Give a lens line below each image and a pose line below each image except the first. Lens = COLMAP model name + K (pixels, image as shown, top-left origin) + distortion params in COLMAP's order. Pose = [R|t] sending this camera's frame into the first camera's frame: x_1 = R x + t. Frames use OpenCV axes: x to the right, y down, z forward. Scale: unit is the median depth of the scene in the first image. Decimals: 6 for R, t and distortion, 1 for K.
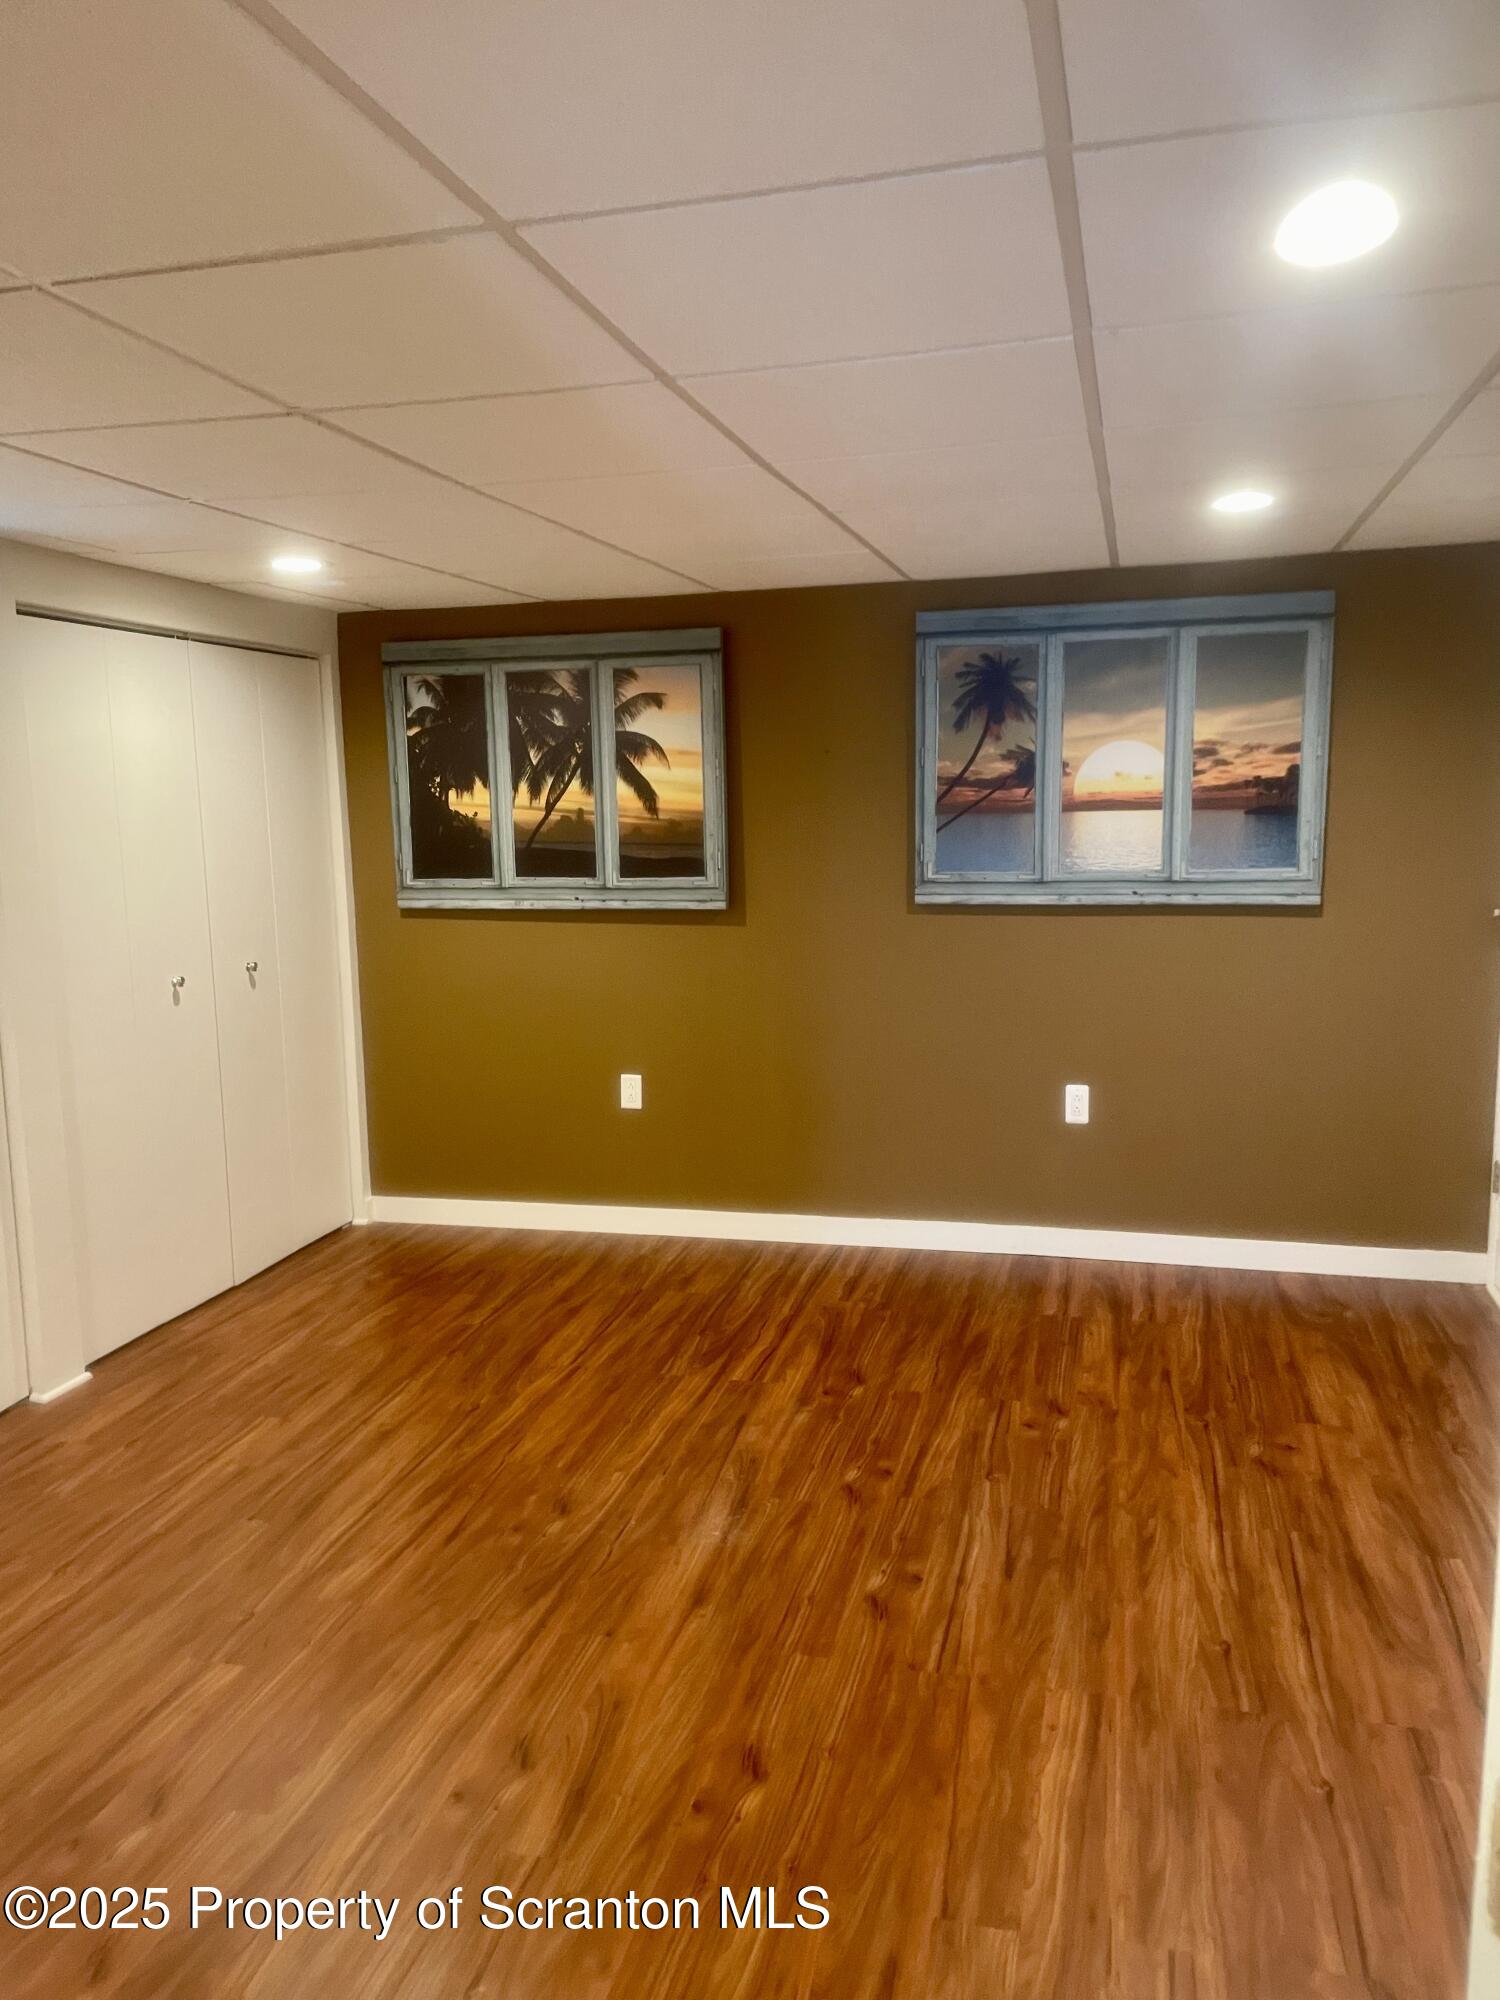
lens RADIAL K [[1509.6, 0, 746.8], [0, 1509.6, 997.5], [0, 0, 1]] dist [0.061914, -0.039916]
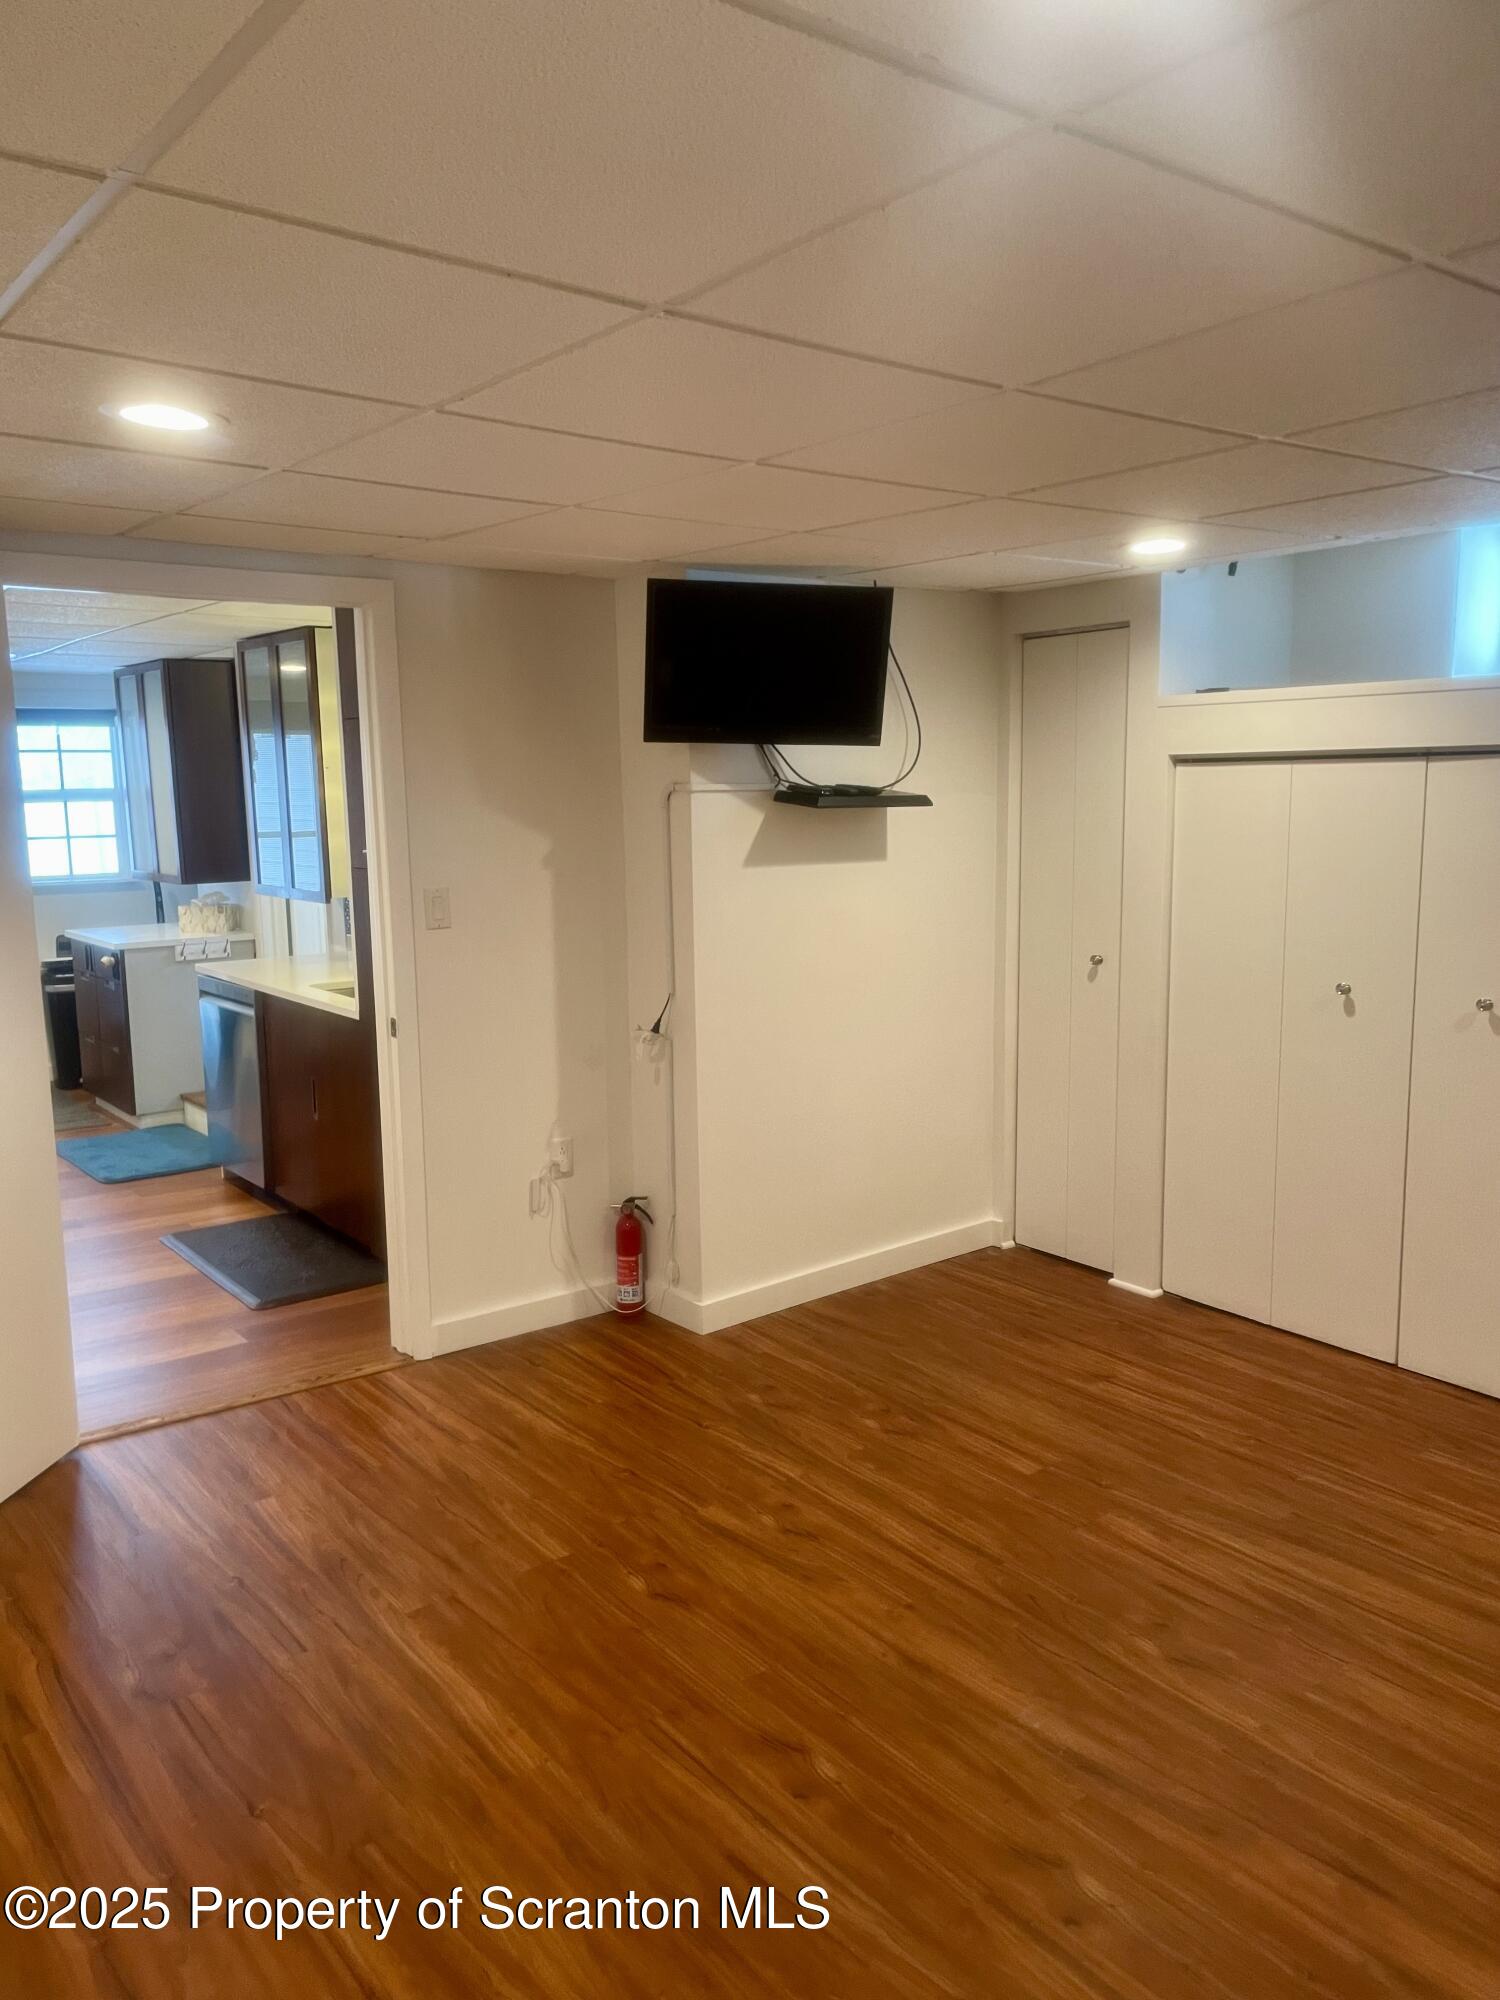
lens RADIAL K [[1509.6, 0, 748.6], [0, 1509.6, 1007.1], [0, 0, 1]] dist [0.061914, -0.039916]
pose [[-0.606275, 0.146612, -0.781623, 0.815490], [-0.086976, 0.964739, 0.248423, -0.259231], [0.790484, 0.218595, -0.572146, 1.565991]]
